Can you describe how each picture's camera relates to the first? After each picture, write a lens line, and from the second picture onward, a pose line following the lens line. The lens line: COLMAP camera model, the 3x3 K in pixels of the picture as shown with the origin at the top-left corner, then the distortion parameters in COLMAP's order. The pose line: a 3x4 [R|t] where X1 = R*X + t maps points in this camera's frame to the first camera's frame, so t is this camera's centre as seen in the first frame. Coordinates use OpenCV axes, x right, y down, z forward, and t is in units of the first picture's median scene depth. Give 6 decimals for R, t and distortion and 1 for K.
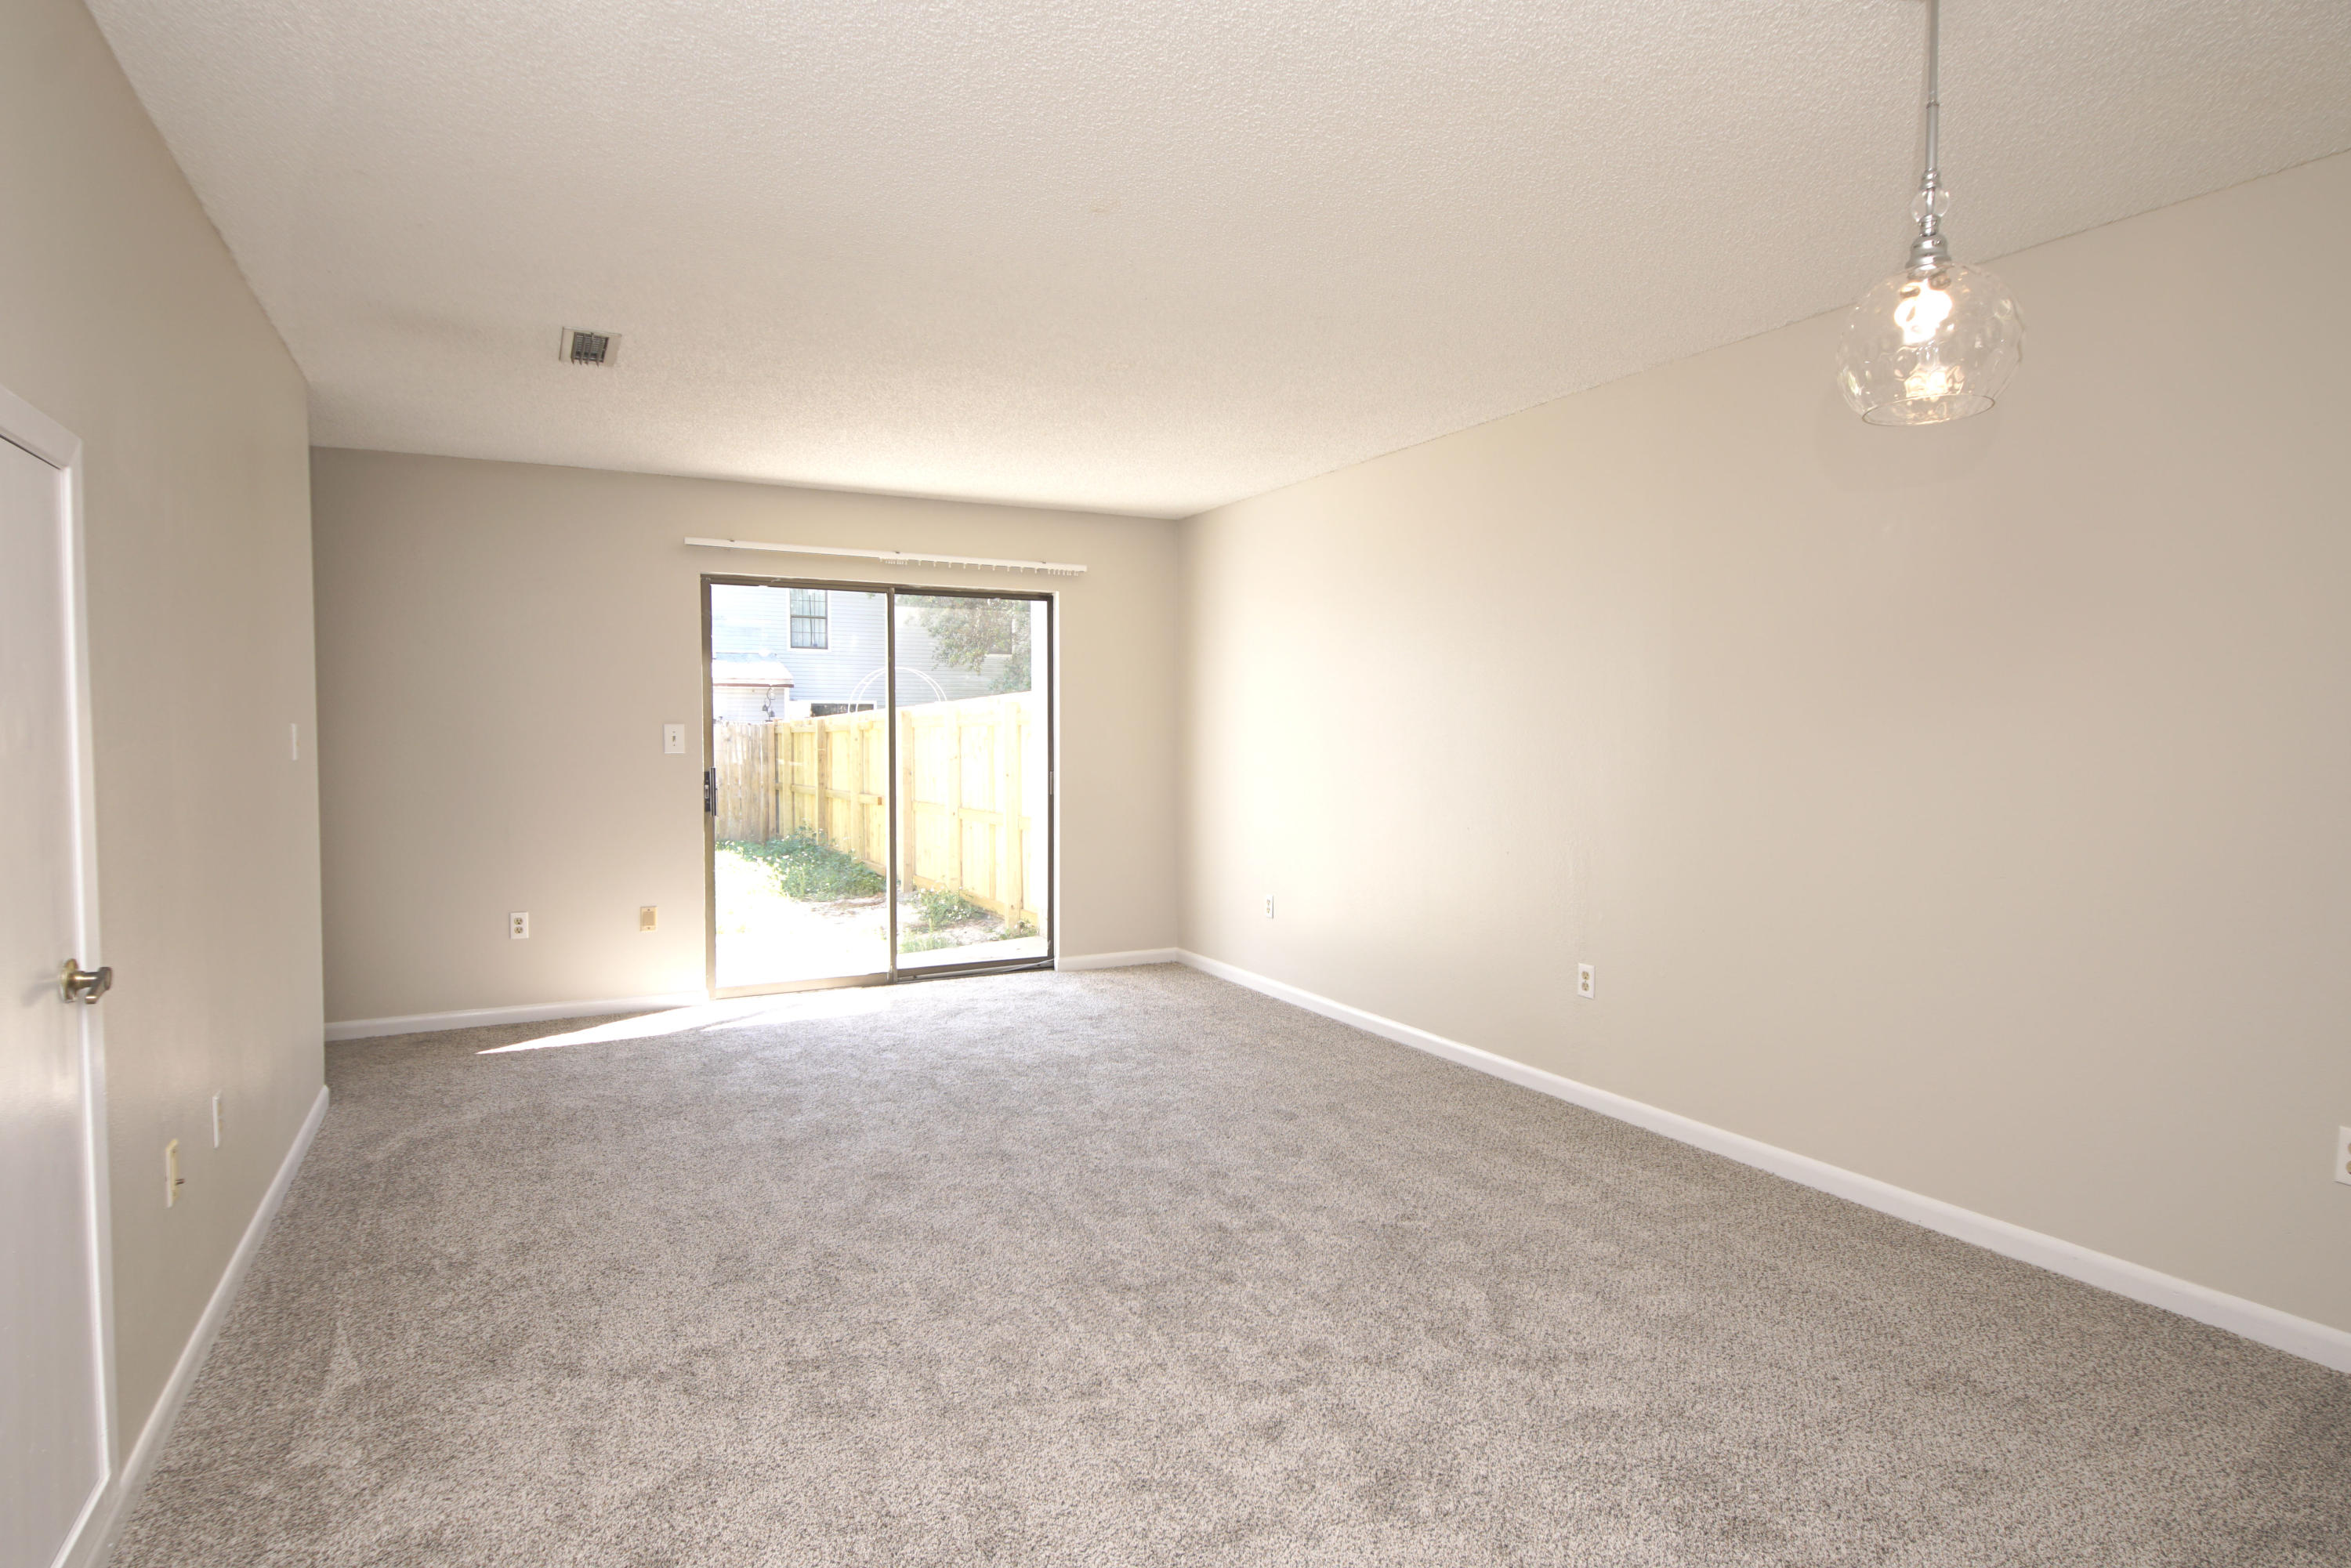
lens RADIAL K [[1290.1, 0, 1112.2], [0, 1290.1, 789.6], [0, 0, 1]] dist [0.052436, 0.000011]
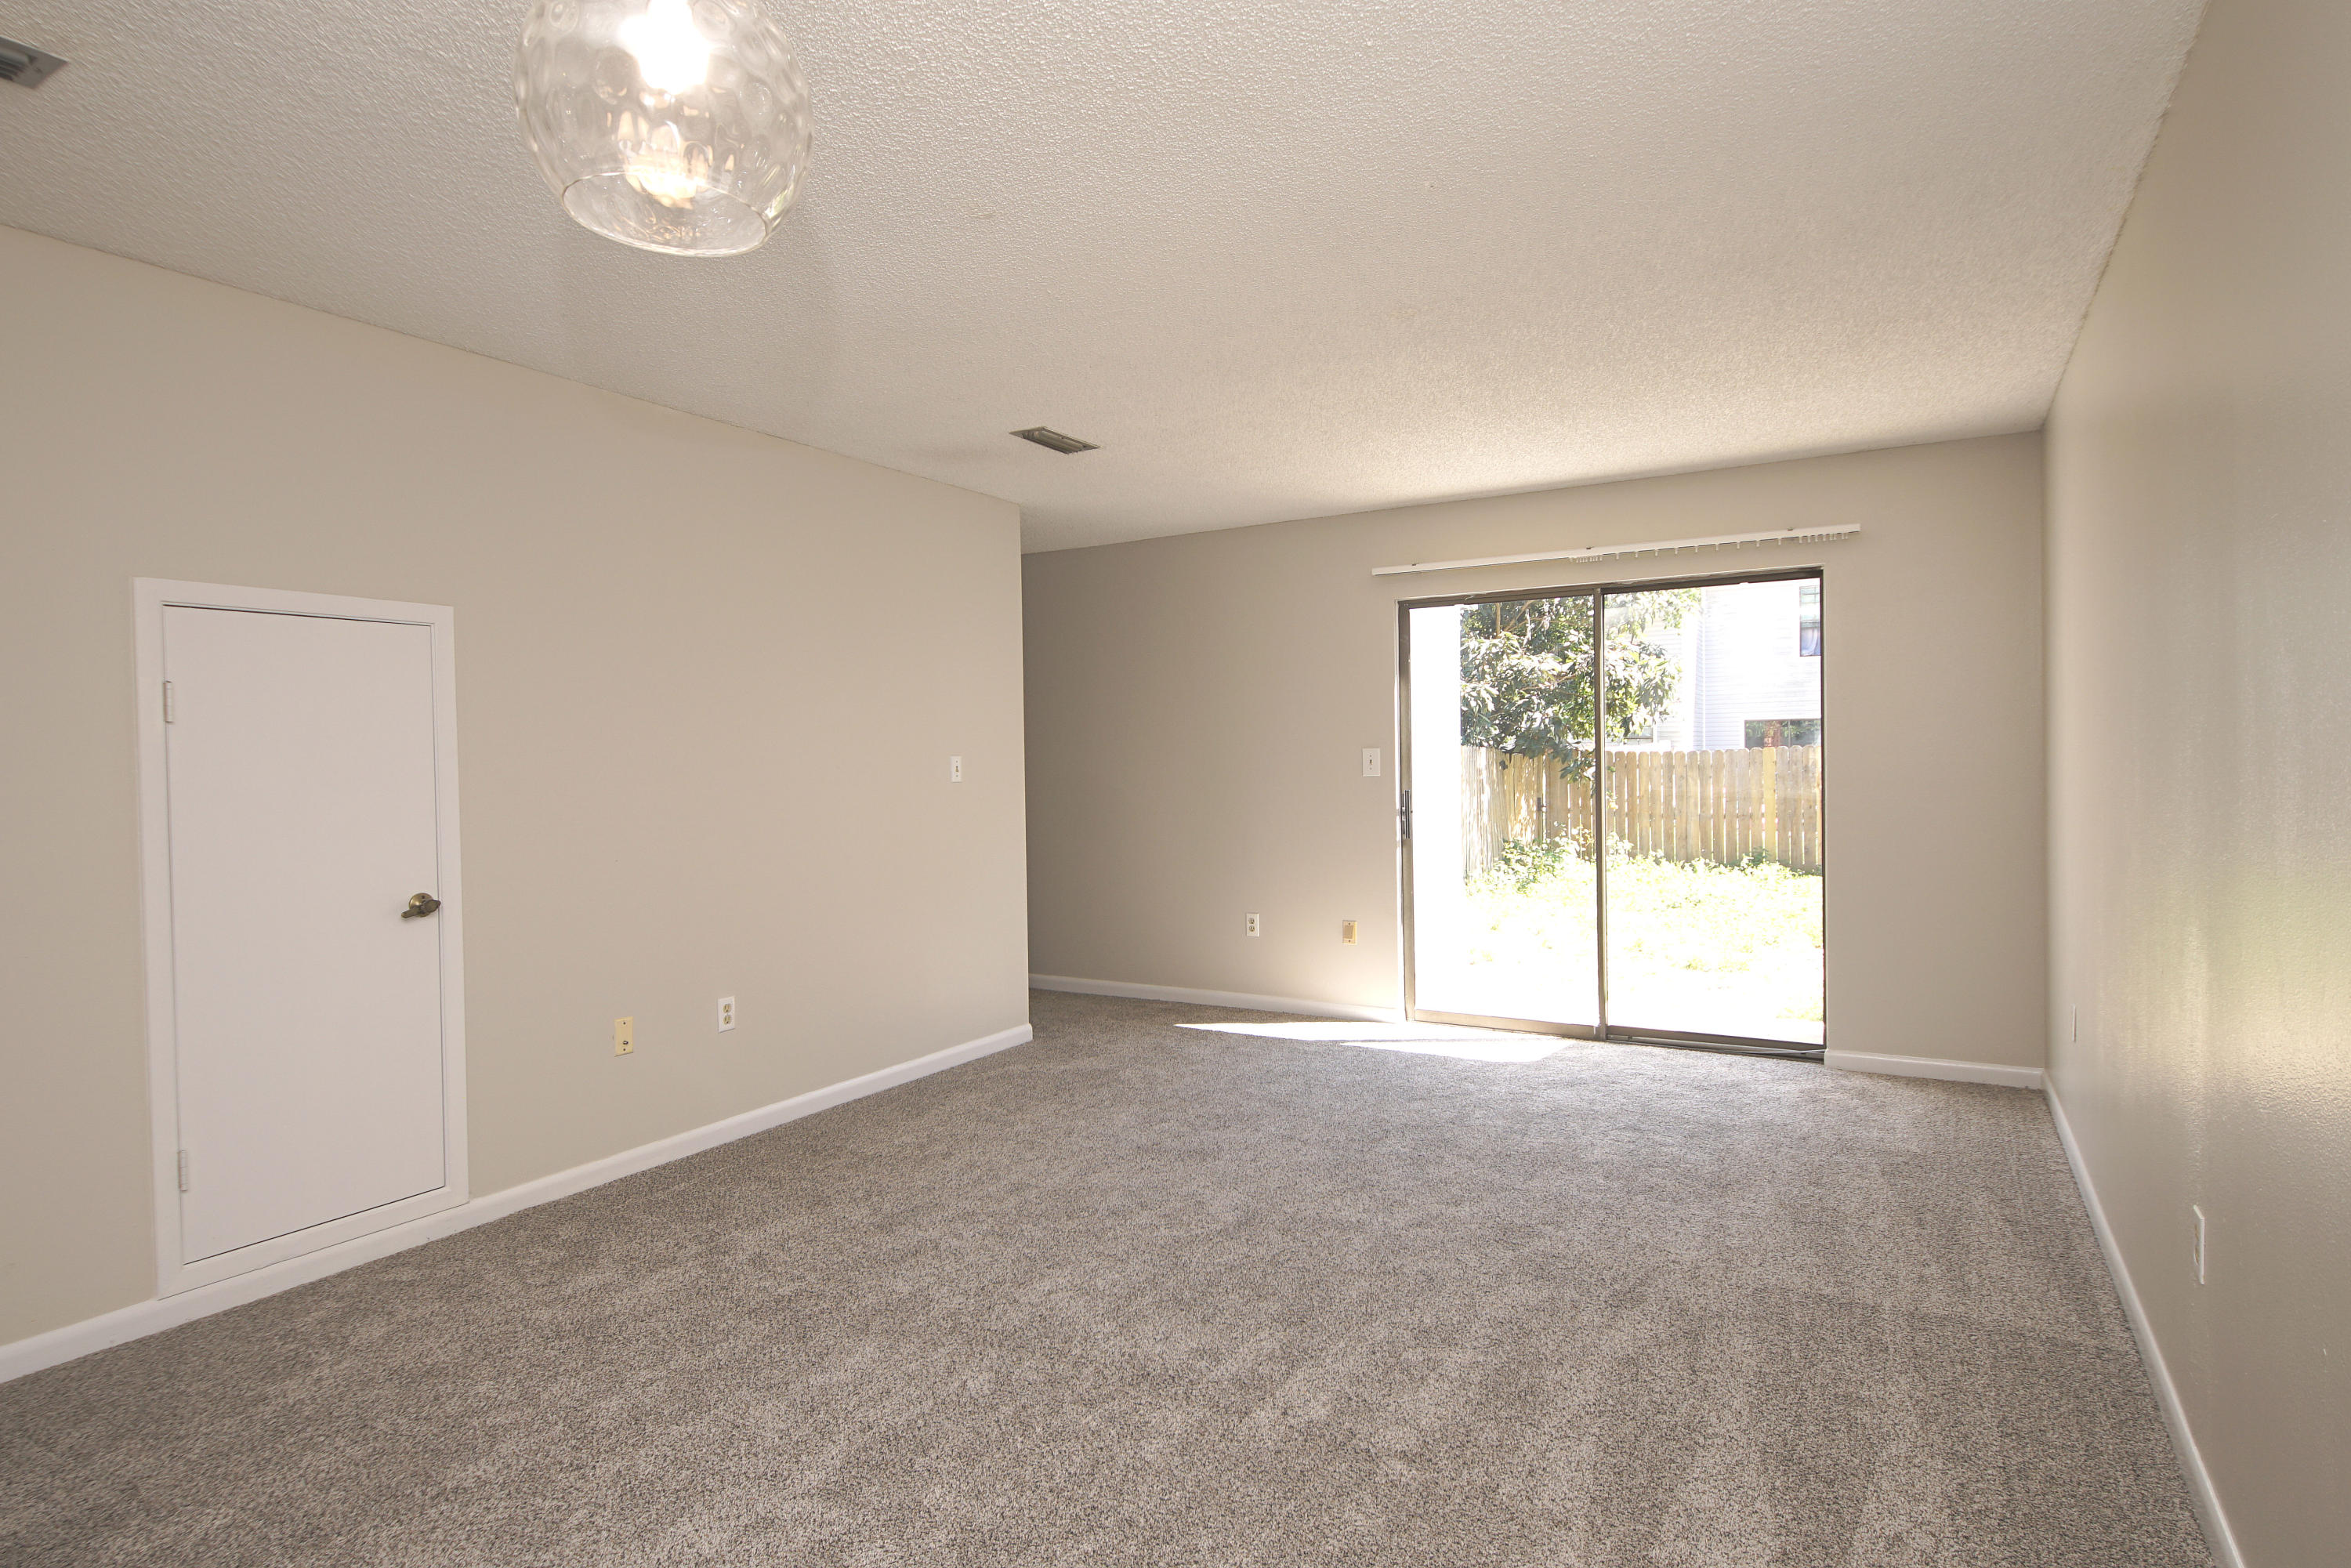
lens RADIAL K [[1267.9, 0, 1142.4], [0, 1267.9, 778.8], [0, 0, 1]] dist [0.014776, -0.000383]
pose [[0.531784, 0.005819, -0.846860, 0.423784], [-0.021957, 0.999735, -0.006918, -0.014622], [0.846595, 0.022273, 0.531771, 0.300838]]
